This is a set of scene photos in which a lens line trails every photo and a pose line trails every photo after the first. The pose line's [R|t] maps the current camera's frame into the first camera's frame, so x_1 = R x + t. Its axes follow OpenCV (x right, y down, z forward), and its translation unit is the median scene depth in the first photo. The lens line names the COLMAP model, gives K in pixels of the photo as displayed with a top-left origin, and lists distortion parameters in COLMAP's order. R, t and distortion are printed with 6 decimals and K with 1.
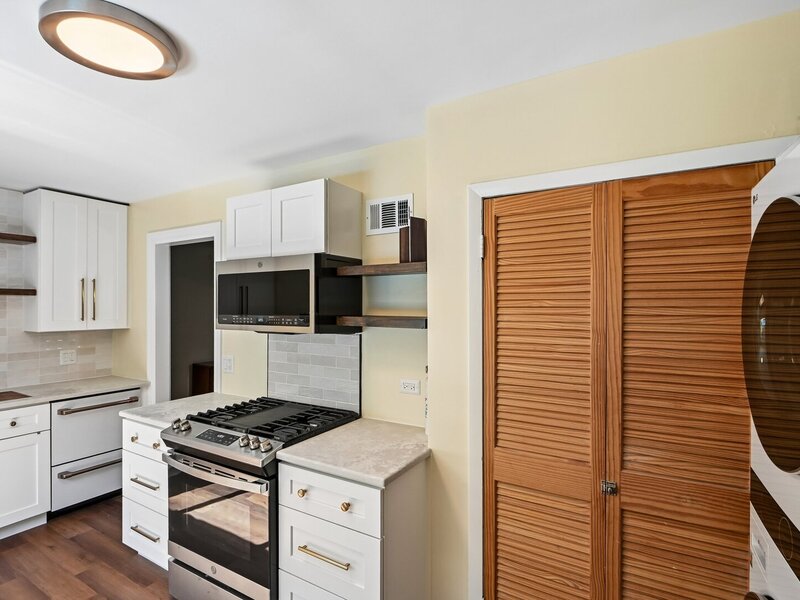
lens RADIAL K [[410.5, 0, 391.2], [0, 410.5, 306.3], [0, 0, 1]] dist [0.009110, -0.004944]
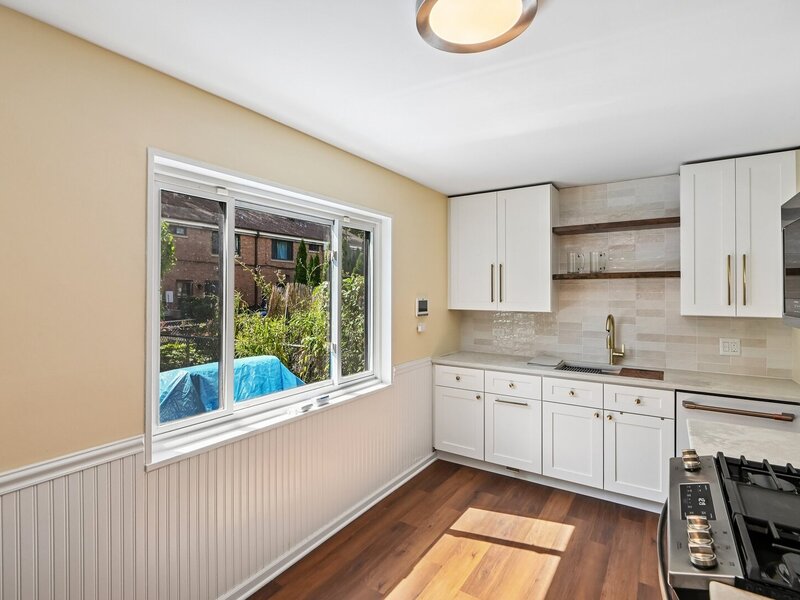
lens RADIAL K [[410.5, 0, 395.7], [0, 410.5, 290.3], [0, 0, 1]] dist [0.009110, -0.004944]
pose [[-0.041779, -0.005179, -0.999113, 0.182070], [-0.001154, 0.999986, -0.005135, 0.014288], [0.999126, 0.000938, -0.041785, 0.537215]]
